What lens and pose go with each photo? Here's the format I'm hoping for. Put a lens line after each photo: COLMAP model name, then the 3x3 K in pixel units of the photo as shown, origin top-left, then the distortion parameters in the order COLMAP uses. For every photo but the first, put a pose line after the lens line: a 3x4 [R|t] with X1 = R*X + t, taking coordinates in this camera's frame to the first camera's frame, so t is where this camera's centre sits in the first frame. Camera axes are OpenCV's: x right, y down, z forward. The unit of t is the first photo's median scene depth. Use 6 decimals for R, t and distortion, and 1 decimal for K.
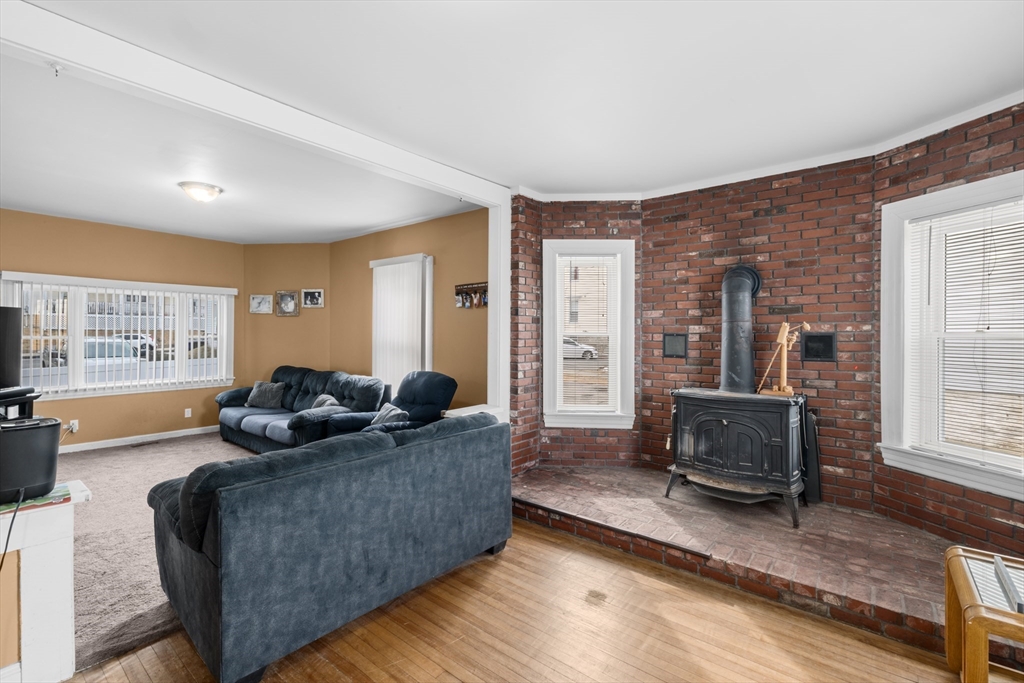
lens RADIAL K [[459.2, 0, 512.7], [0, 459.2, 320.9], [0, 0, 1]] dist [0.001560, 0.000097]
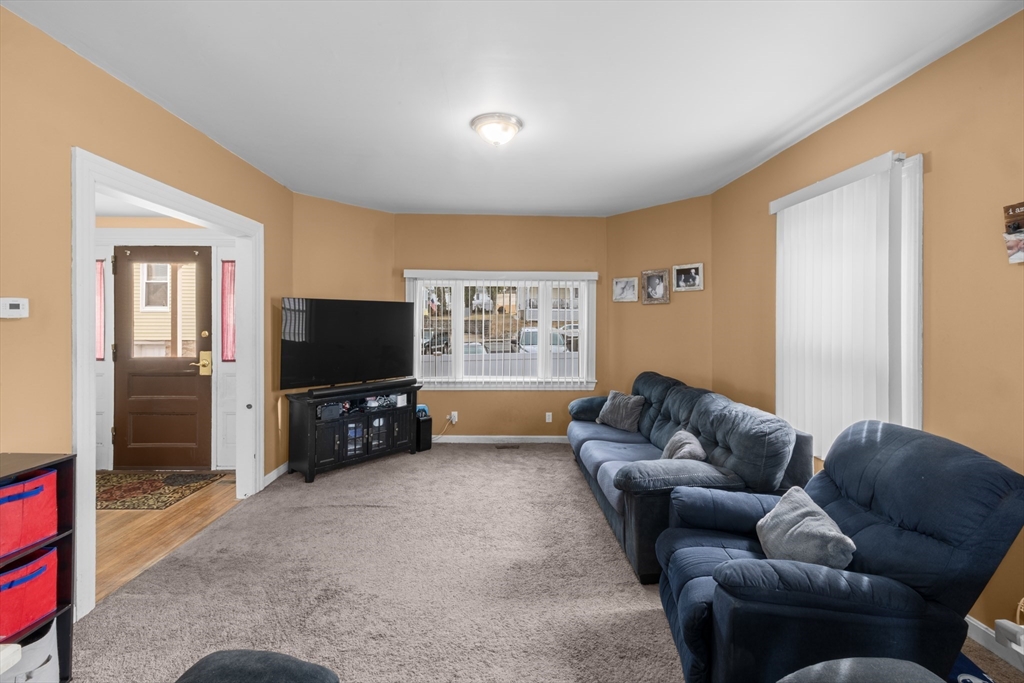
lens RADIAL K [[459.2, 0, 512.7], [0, 459.2, 320.9], [0, 0, 1]] dist [0.001560, 0.000097]
pose [[0.650510, -0.000917, -0.759497, -0.089938], [0.016456, 0.999782, 0.012887, 0.004081], [0.759319, -0.020881, 0.650383, 0.398968]]
